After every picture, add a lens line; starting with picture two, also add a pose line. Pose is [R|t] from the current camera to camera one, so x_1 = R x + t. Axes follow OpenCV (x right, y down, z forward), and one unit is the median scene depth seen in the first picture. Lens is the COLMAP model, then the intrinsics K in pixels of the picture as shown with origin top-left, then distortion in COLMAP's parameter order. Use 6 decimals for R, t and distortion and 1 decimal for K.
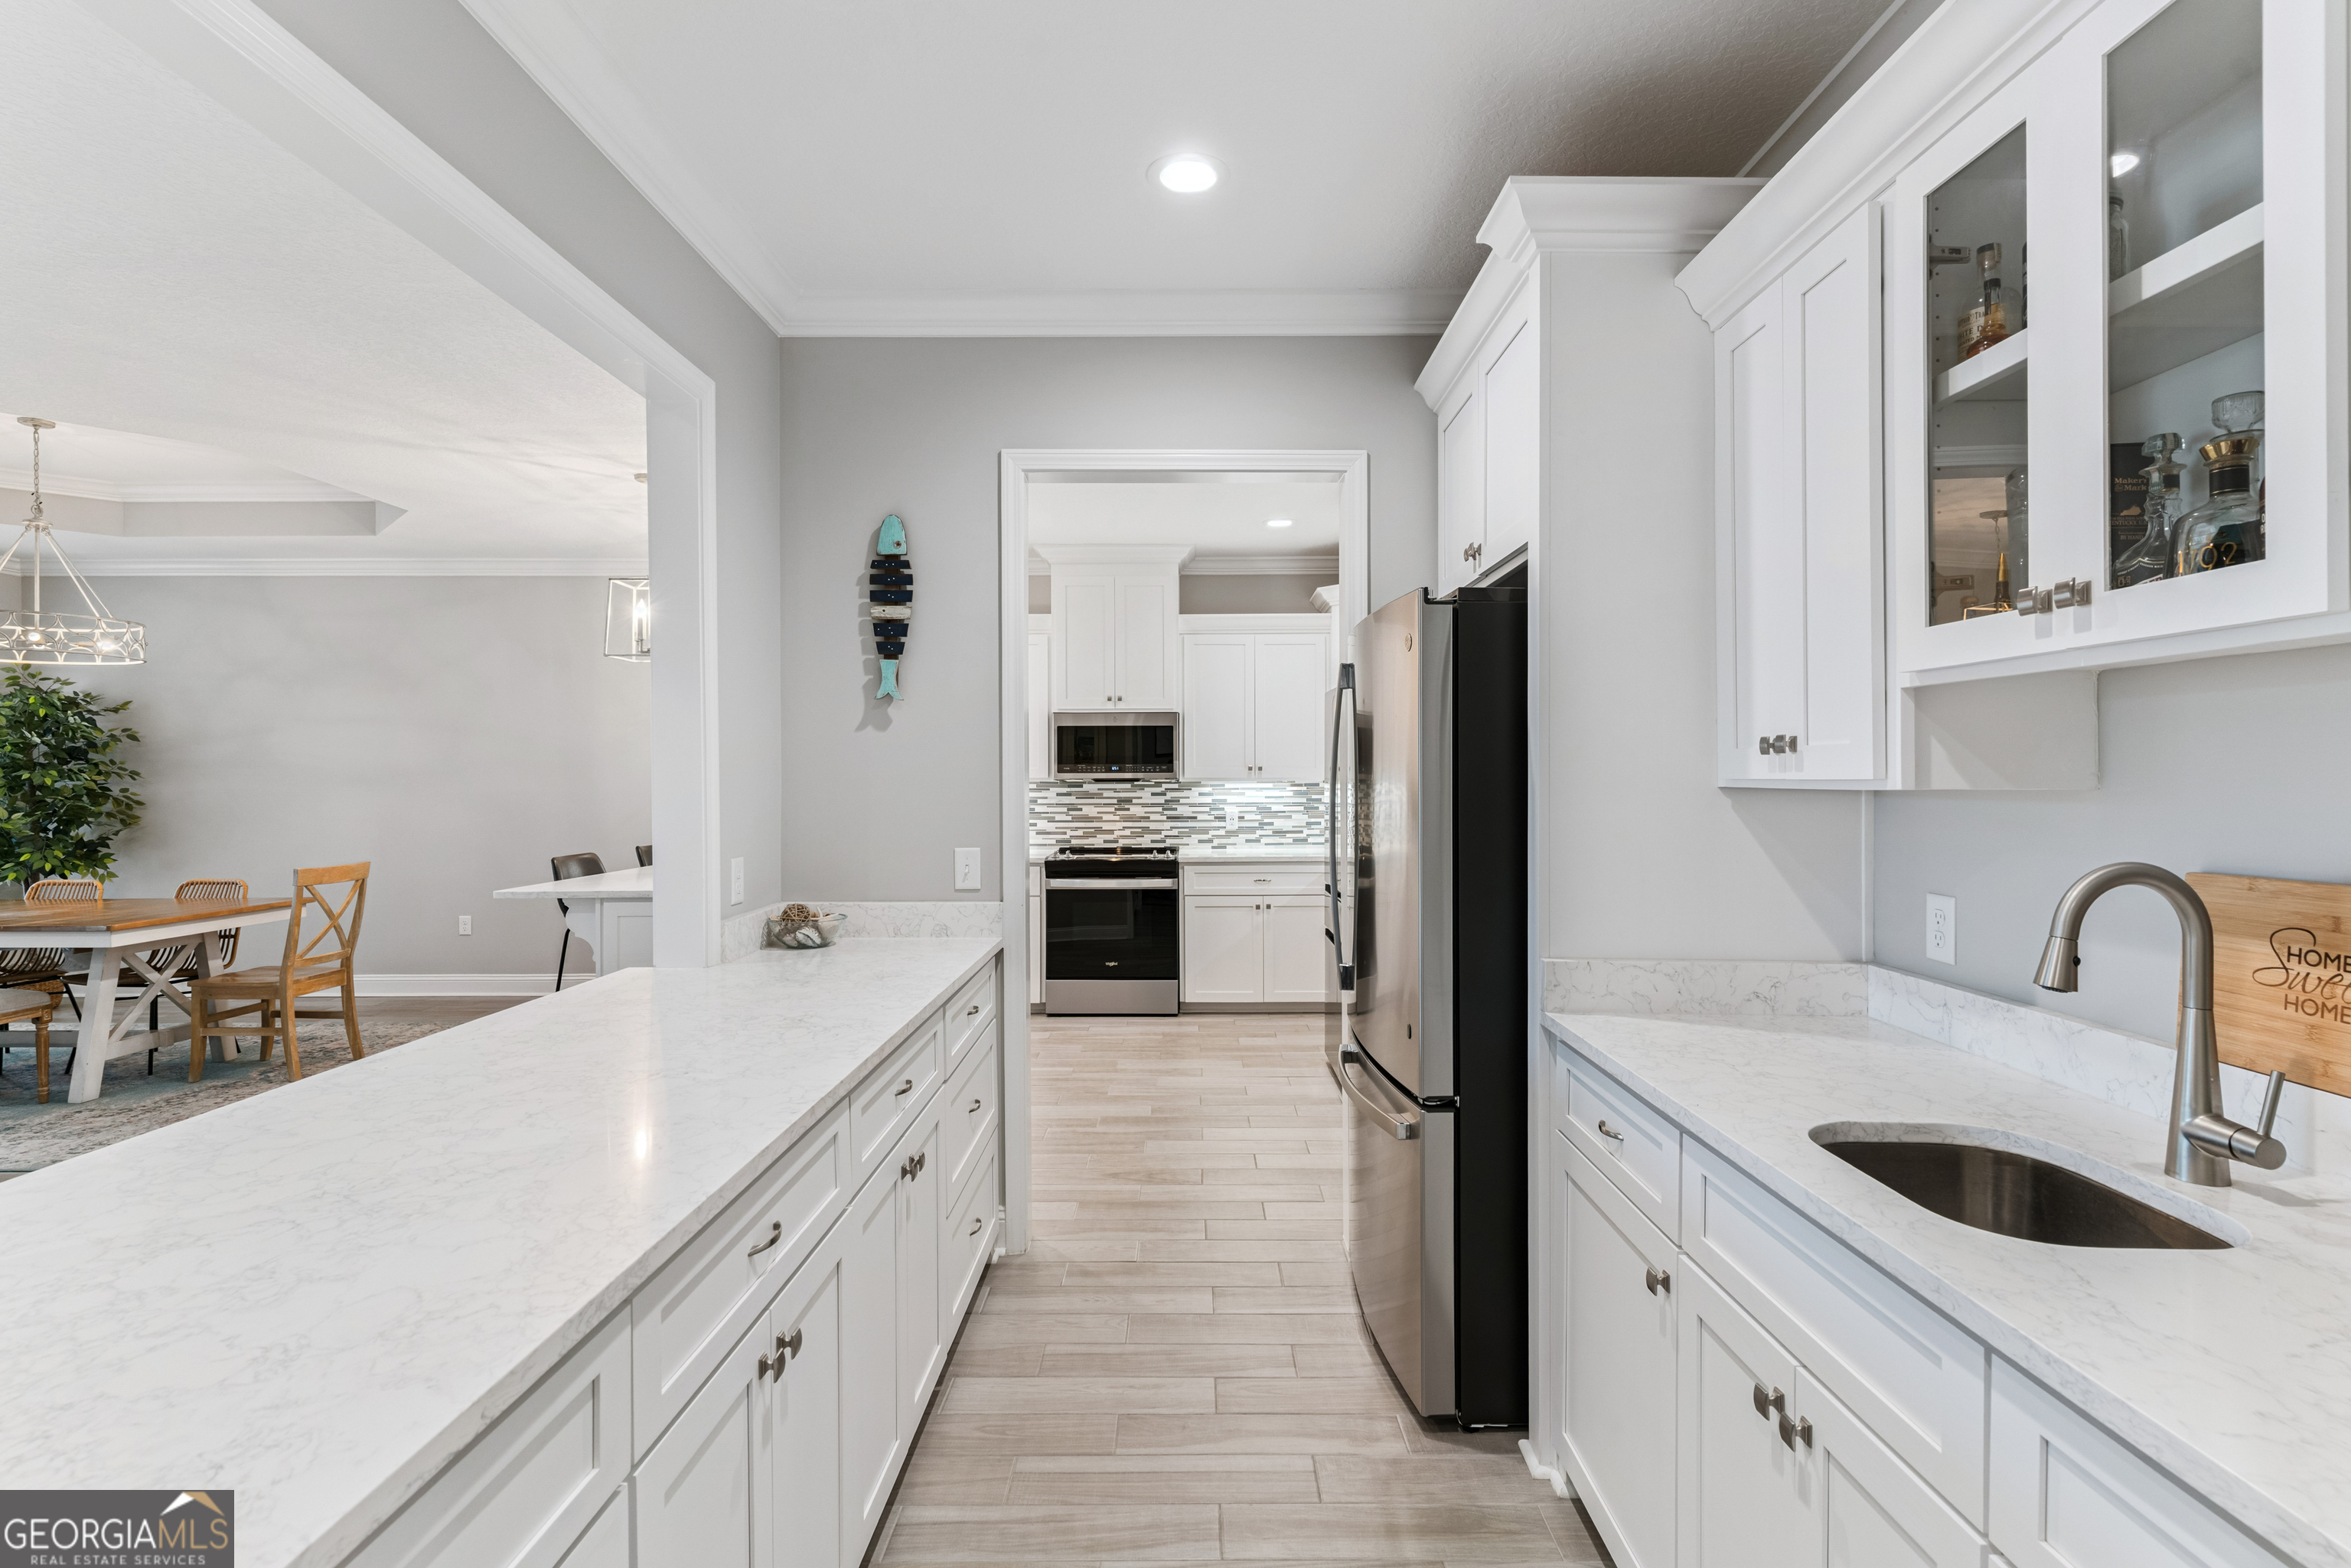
lens RADIAL K [[1123.1, 0, 1183.7], [0, 1123.1, 777.8], [0, 0, 1]] dist [0.002784, -0.000876]
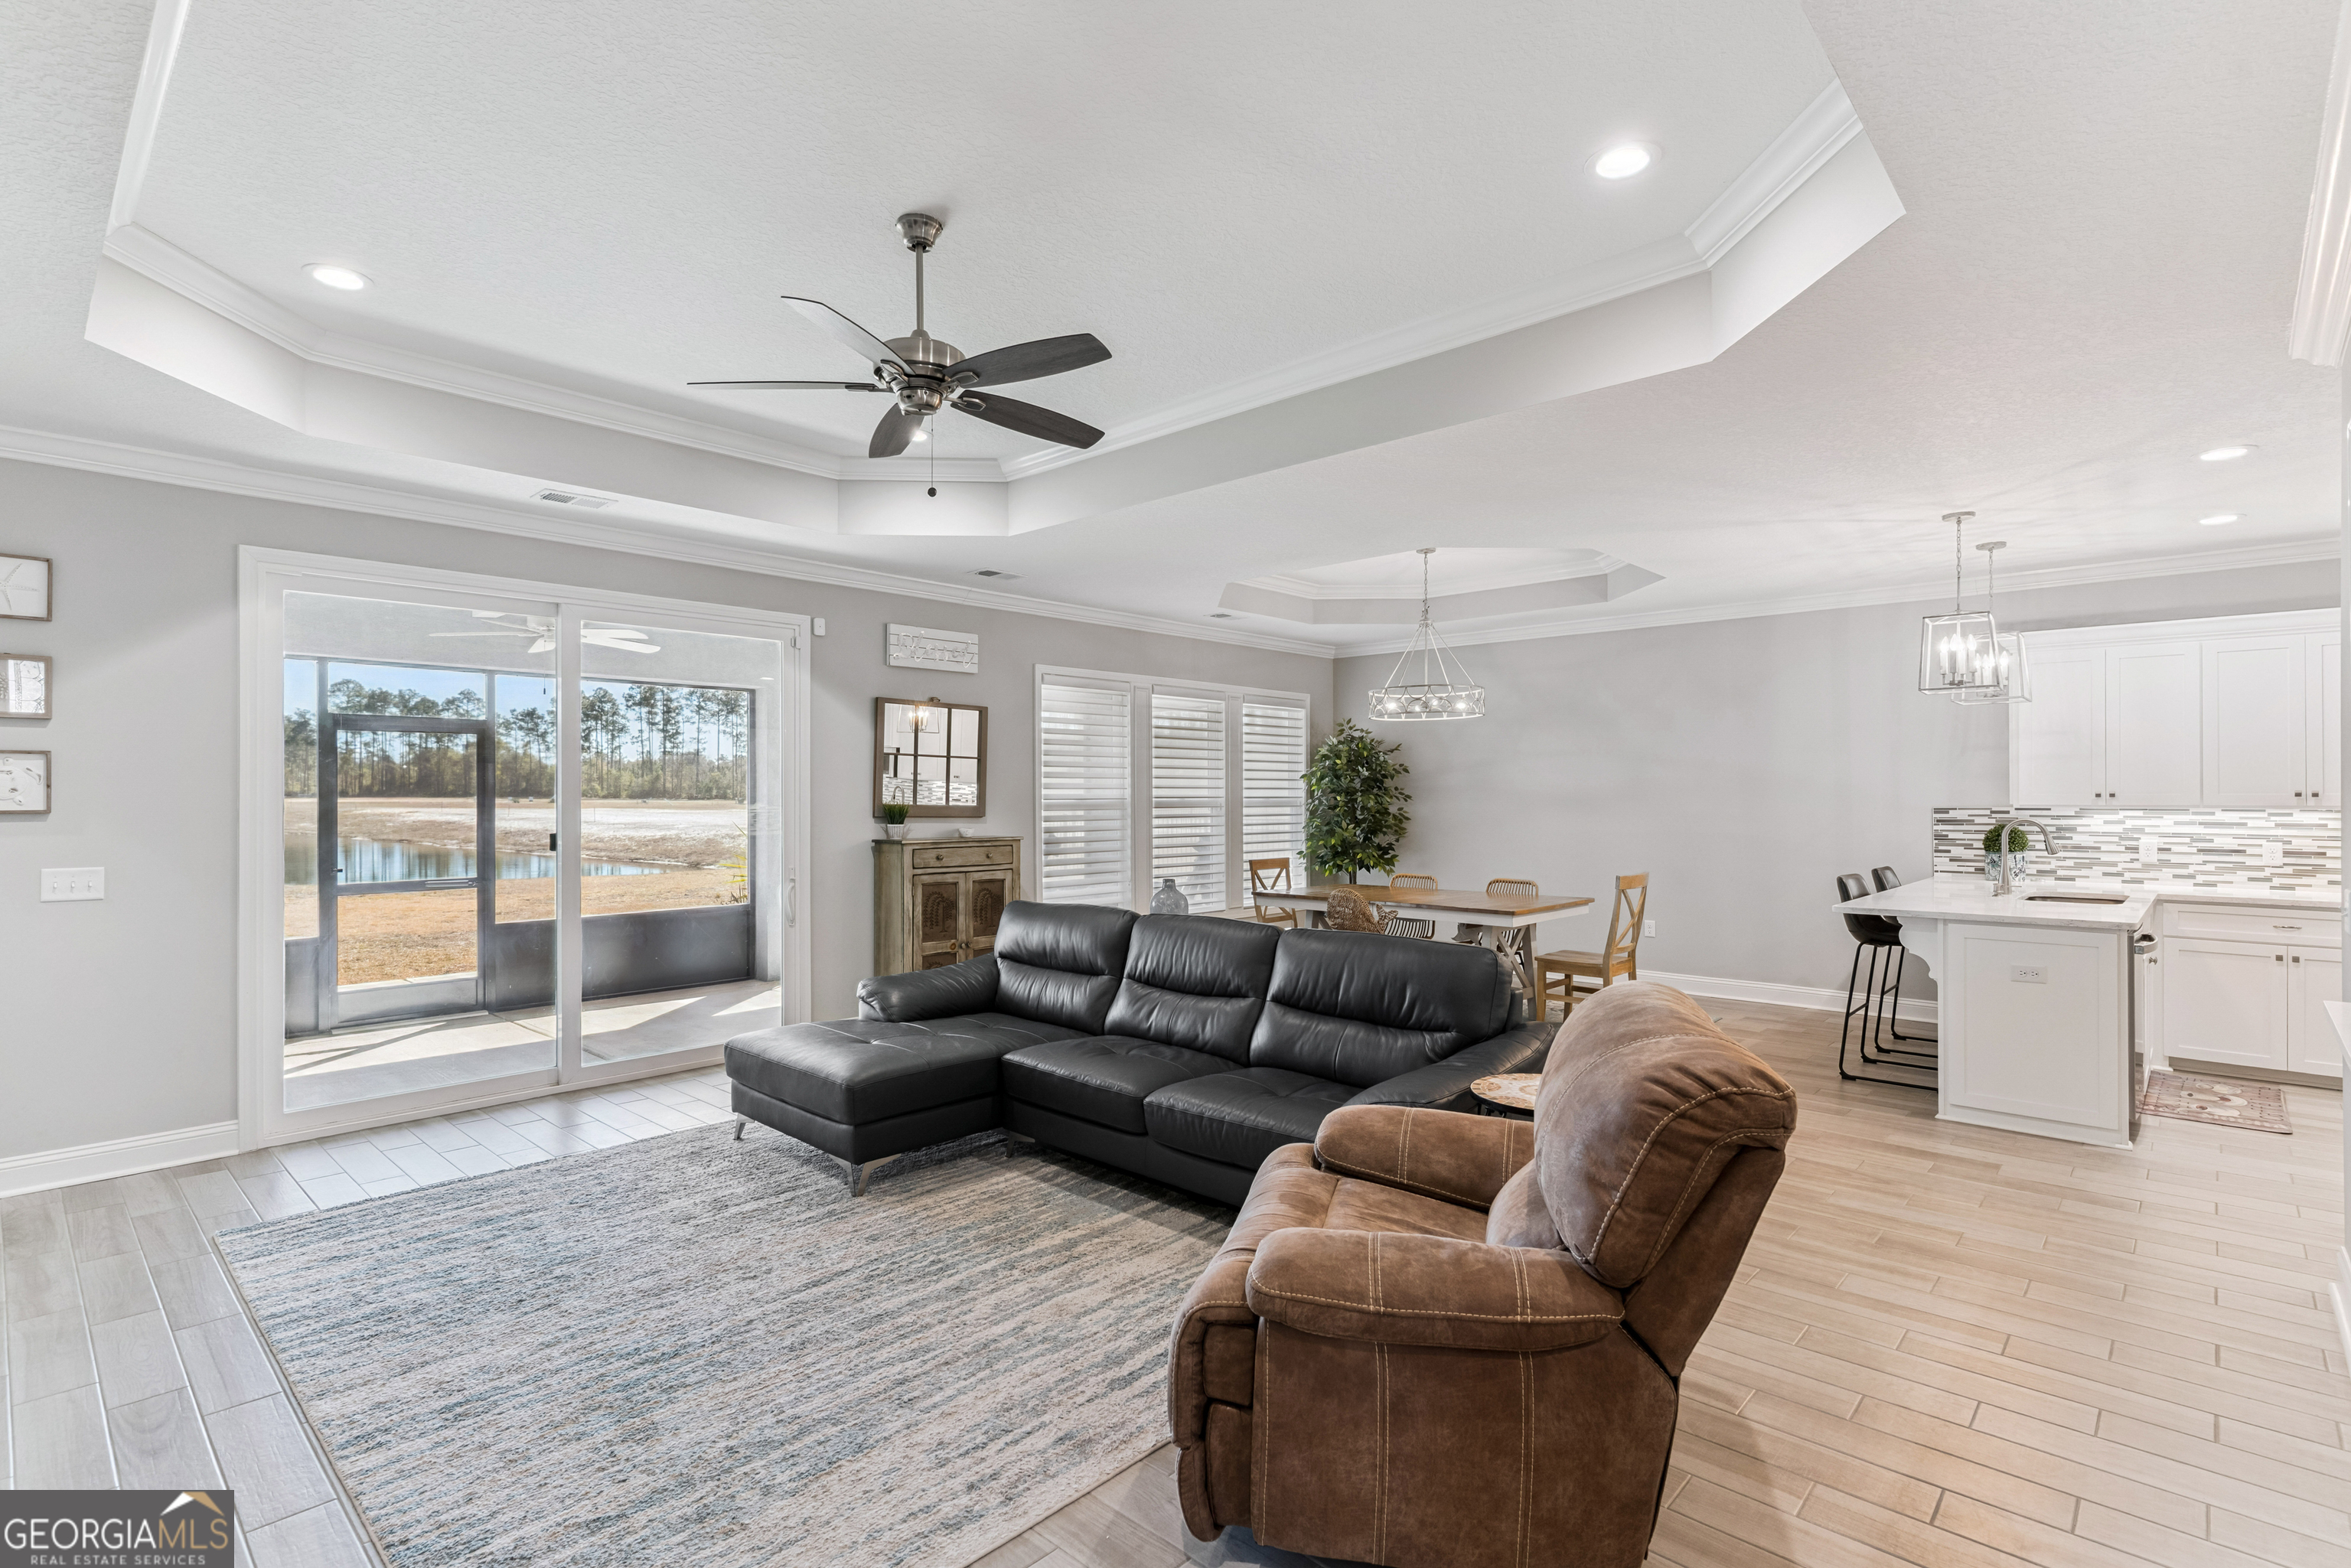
lens RADIAL K [[1123.1, 0, 1164.3], [0, 1123.1, 812.3], [0, 0, 1]] dist [0.002784, -0.000876]
pose [[0.730777, 0.012761, -0.682497, -0.298750], [-0.001489, 0.999853, 0.017101, -0.010888], [0.682615, -0.011481, 0.730688, -0.266027]]
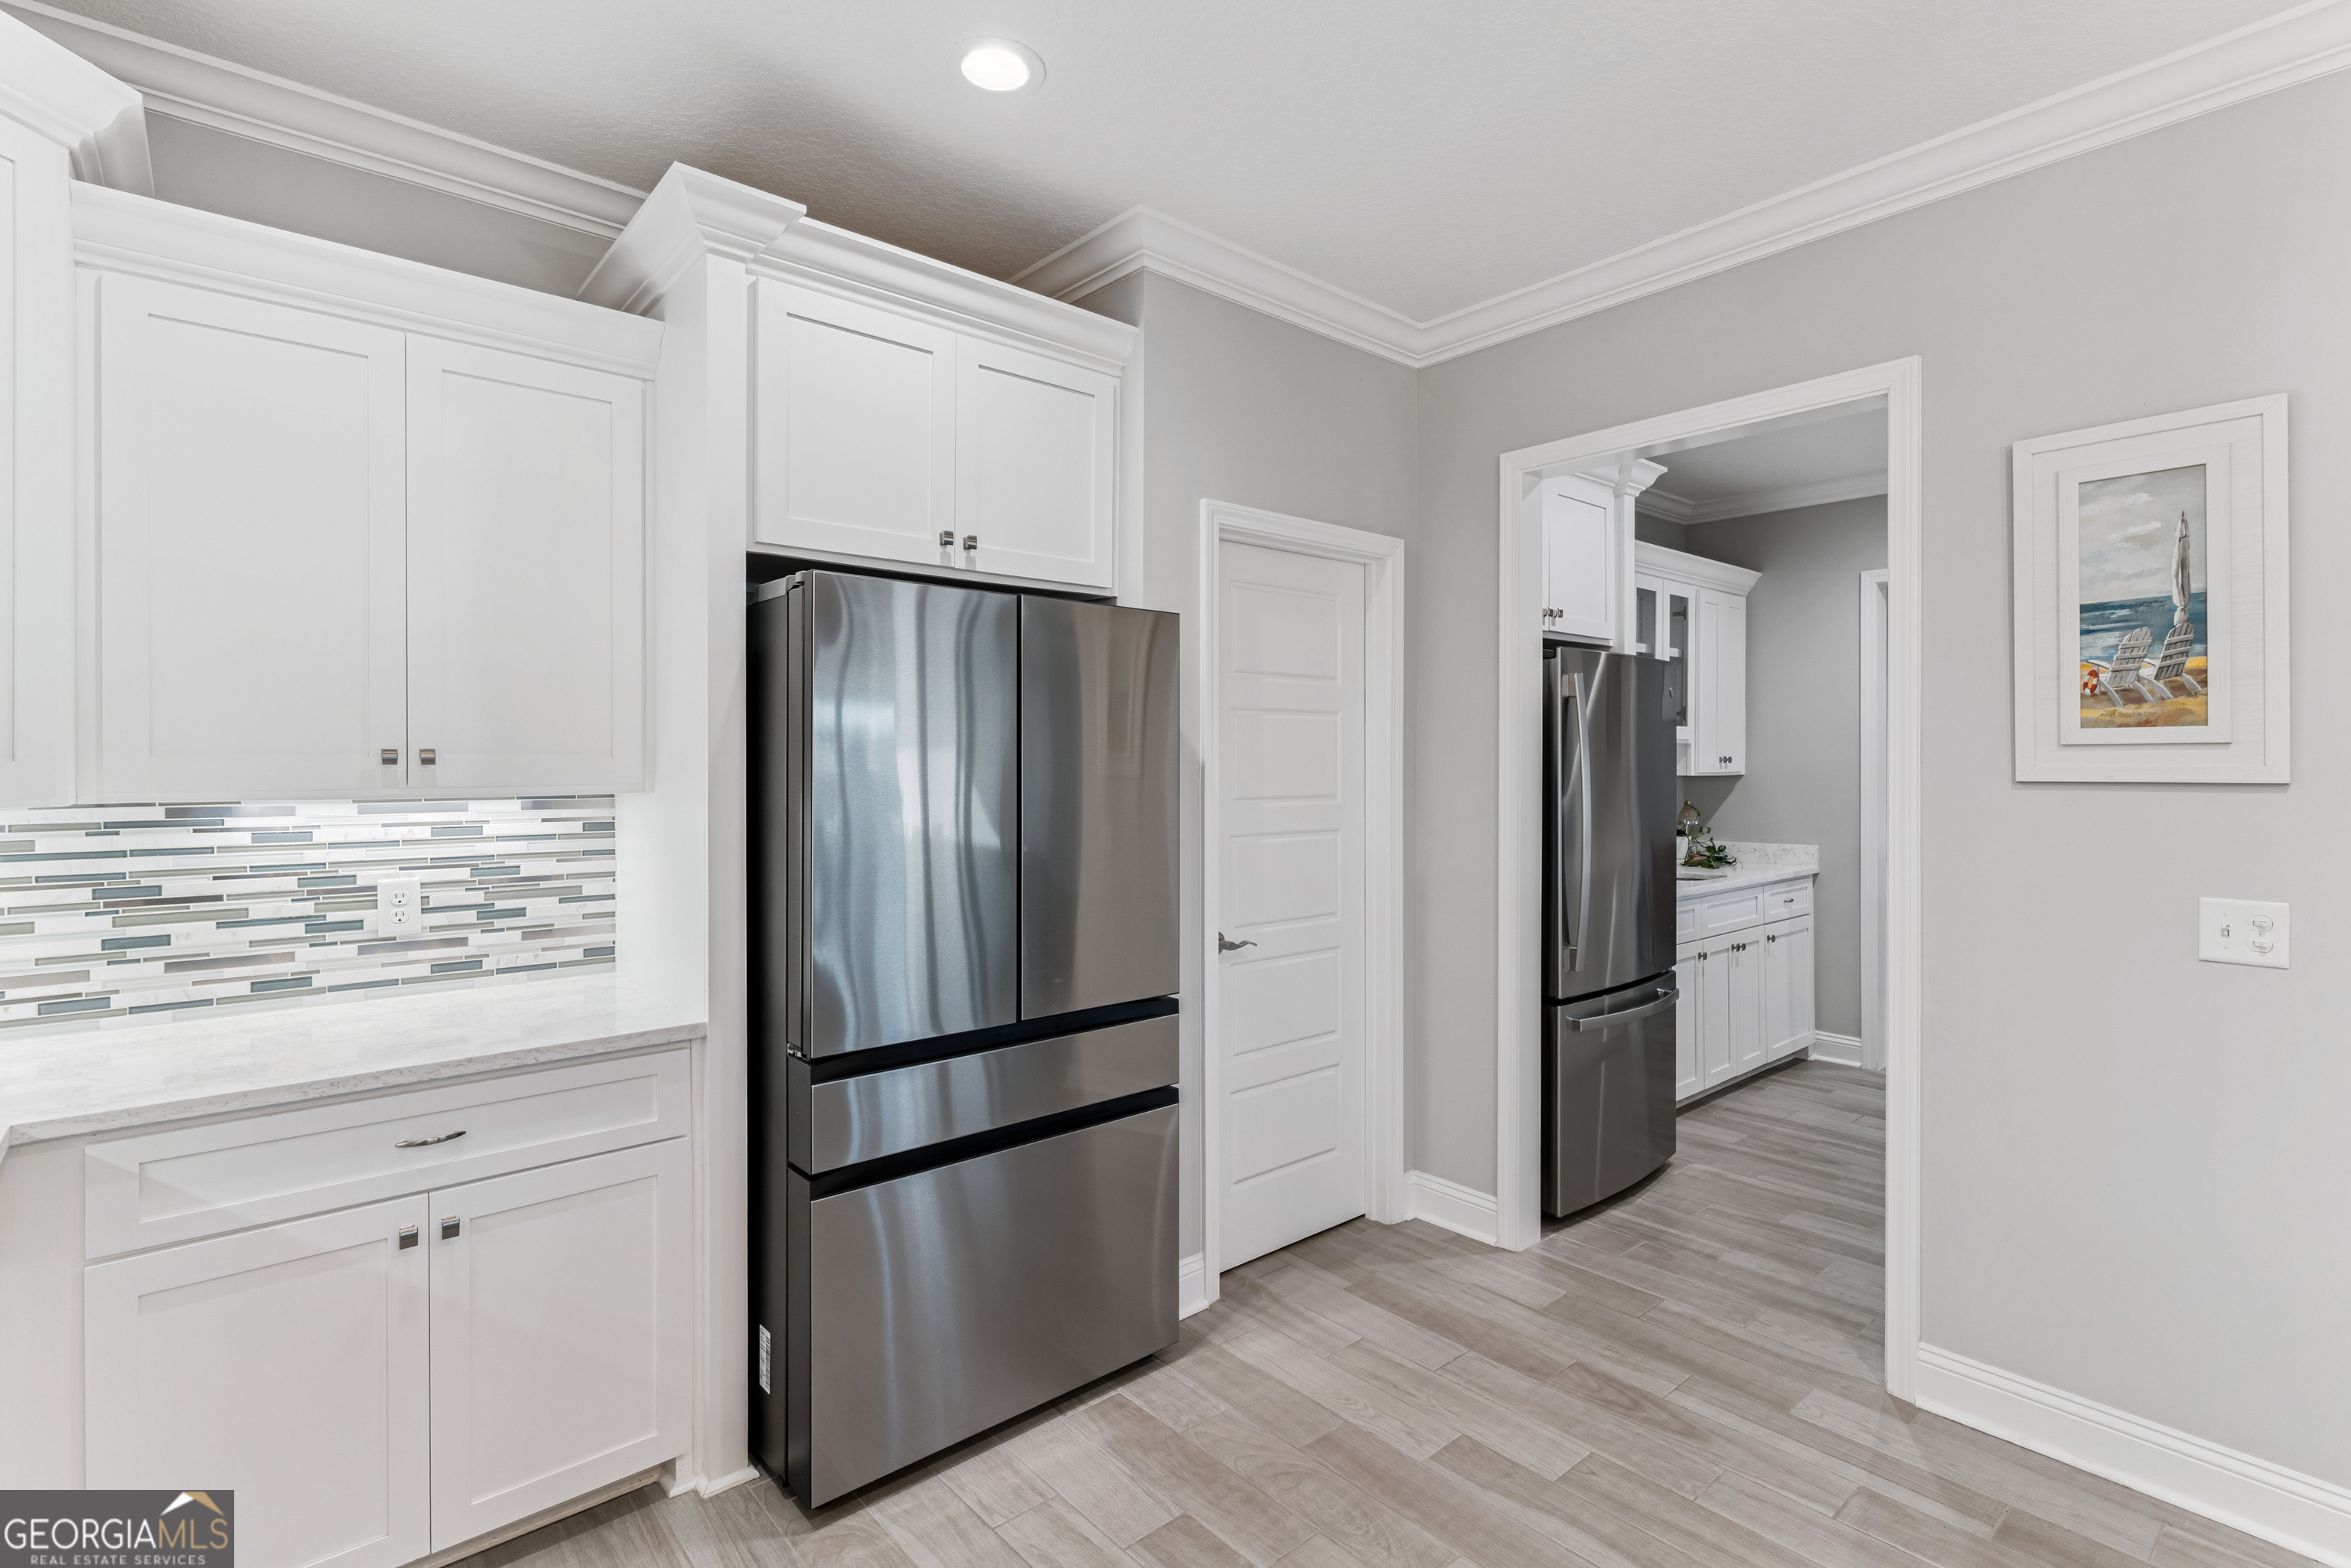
lens RADIAL K [[1123.1, 0, 1164.0], [0, 1123.1, 762.3], [0, 0, 1]] dist [0.002784, -0.000876]
pose [[-0.655185, 0.001000, 0.755468, -0.257950], [-0.000774, 0.999998, -0.001995, -0.008513], [-0.755468, -0.001891, -0.655183, 1.234521]]
